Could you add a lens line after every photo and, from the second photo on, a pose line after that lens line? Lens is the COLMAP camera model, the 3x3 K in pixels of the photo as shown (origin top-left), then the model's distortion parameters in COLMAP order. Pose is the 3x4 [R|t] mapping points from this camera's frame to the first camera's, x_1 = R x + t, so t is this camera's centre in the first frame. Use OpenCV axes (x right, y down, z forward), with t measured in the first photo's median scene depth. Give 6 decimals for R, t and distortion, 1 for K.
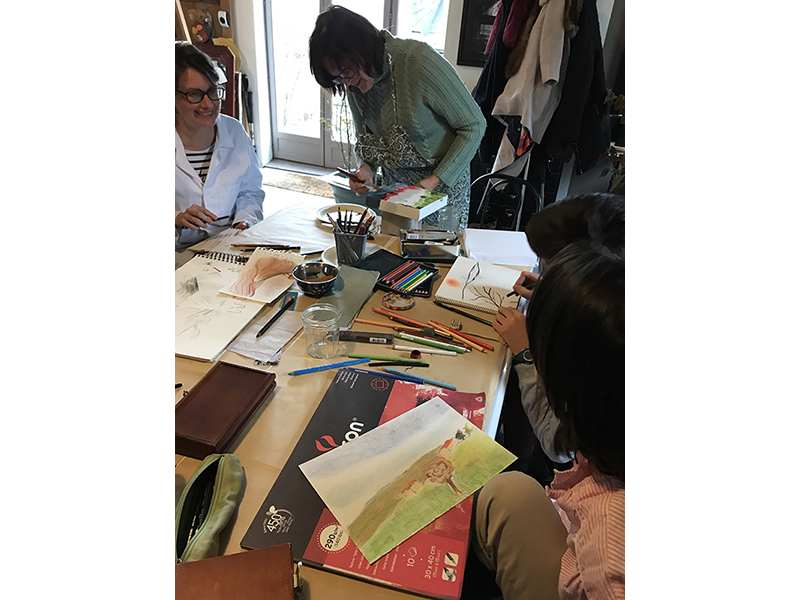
lens RADIAL K [[487.7, 0, 400.0], [0, 487.7, 300.0], [0, 0, 1]] dist [0.019197, 0.000288]
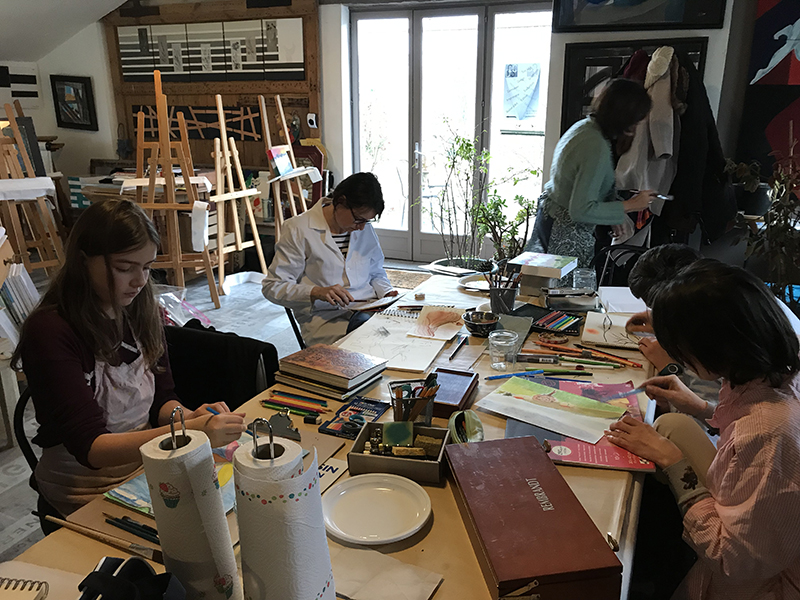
lens RADIAL K [[655.7, 0, 400.0], [0, 655.7, 300.0], [0, 0, 1]] dist [0.006847, 0.007132]
pose [[0.992953, -0.047630, -0.108520, -0.148633], [0.022423, 0.974650, -0.222610, 0.195081], [0.116372, 0.218608, 0.968849, -0.451845]]
